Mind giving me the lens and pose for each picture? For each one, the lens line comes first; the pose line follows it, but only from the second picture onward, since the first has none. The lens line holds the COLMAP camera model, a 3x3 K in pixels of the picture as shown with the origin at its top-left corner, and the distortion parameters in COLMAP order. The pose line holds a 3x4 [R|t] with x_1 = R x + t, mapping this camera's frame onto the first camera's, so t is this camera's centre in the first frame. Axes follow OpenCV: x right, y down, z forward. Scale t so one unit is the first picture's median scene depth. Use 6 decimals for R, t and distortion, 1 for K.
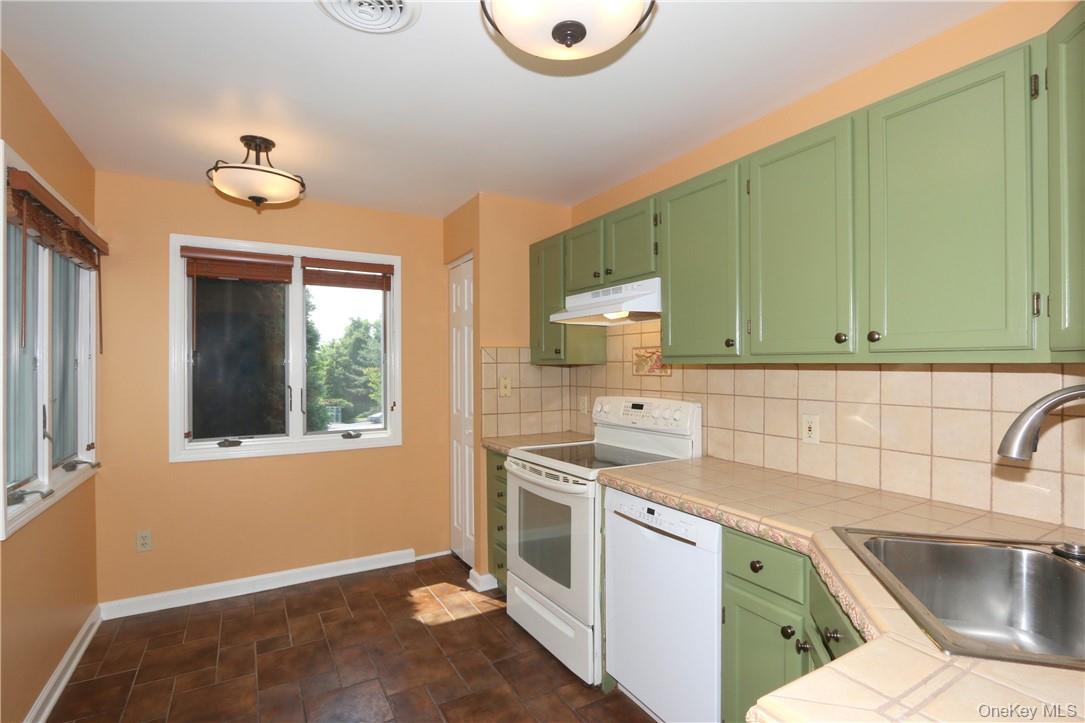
lens RADIAL K [[499.4, 0, 546.8], [0, 499.4, 370.7], [0, 0, 1]] dist [-0.012711, 0.001969]
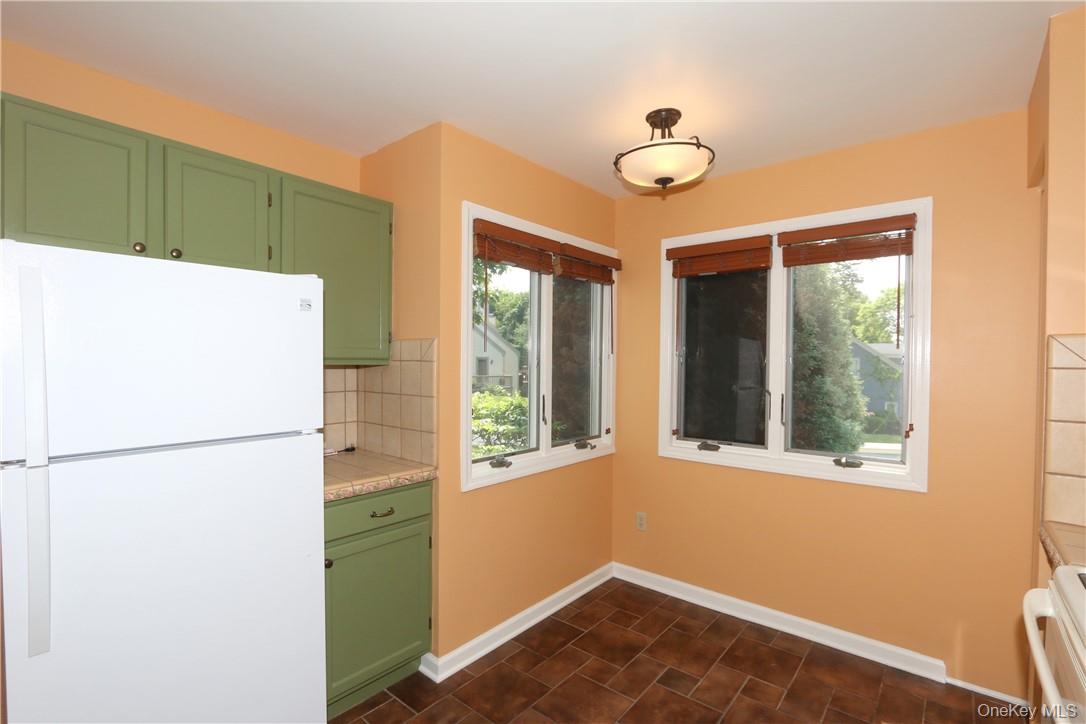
lens RADIAL K [[502.7, 0, 567.7], [0, 502.7, 371.4], [0, 0, 1]] dist [-0.013996, 0.000525]
pose [[0.360985, 0.027134, -0.932177, 0.185790], [-0.016280, 0.999608, 0.022792, -0.018986], [0.932429, 0.006949, 0.361285, 0.463635]]
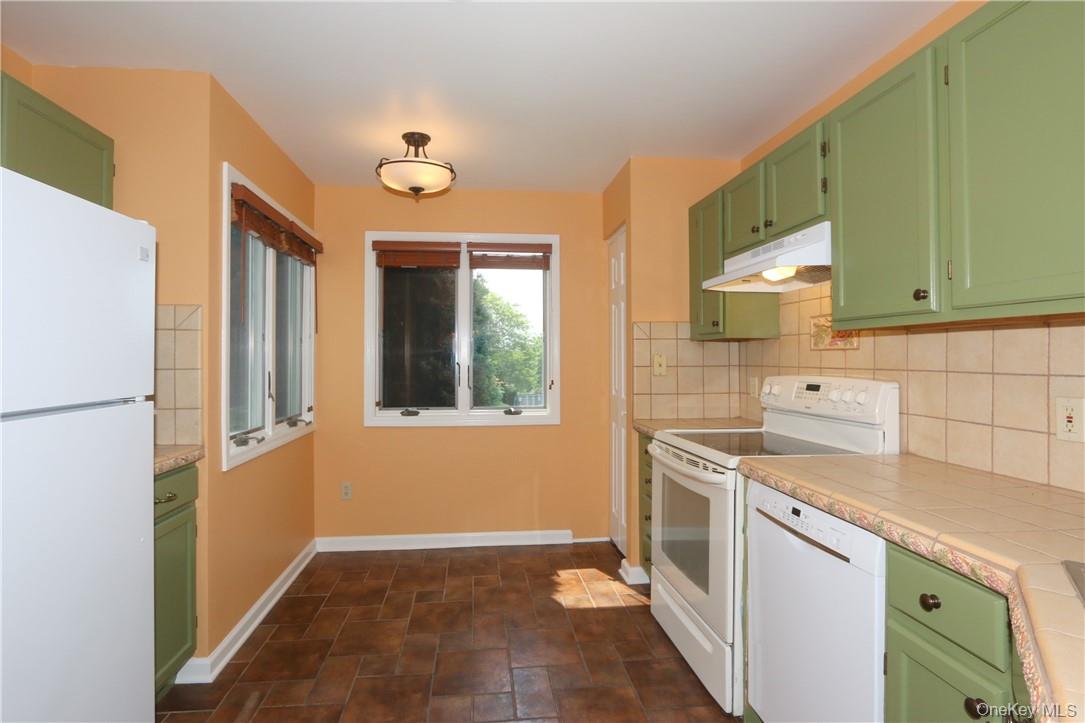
lens RADIAL K [[509.1, 0, 538.5], [0, 509.1, 357.6], [0, 0, 1]] dist [-0.012837, 0.001250]
pose [[0.914774, 0.000987, -0.403966, 0.111473], [-0.003758, 0.999975, -0.006067, 0.030990], [0.403949, 0.007068, 0.914754, 0.070309]]
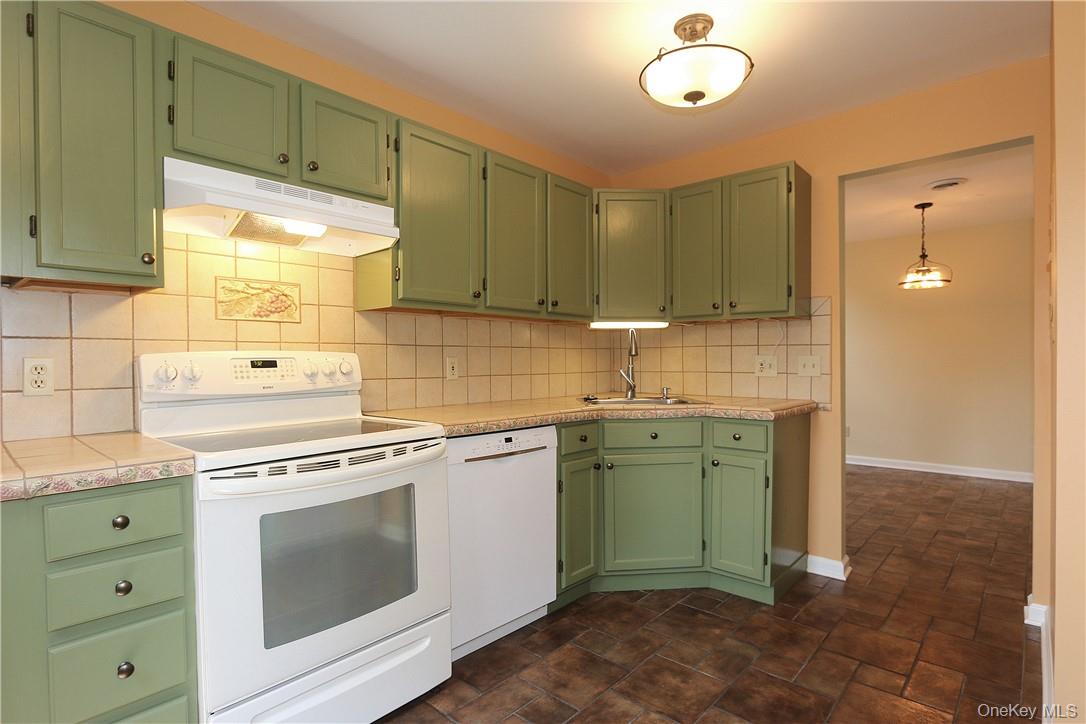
lens RADIAL K [[550.2, 0, 540.9], [0, 550.2, 365.8], [0, 0, 1]] dist [-0.002223, -0.000287]
pose [[-0.279400, -0.001442, 0.960174, -0.684785], [0.013211, 0.999898, 0.005346, 0.078169], [-0.960084, 0.014178, -0.279353, 0.885160]]
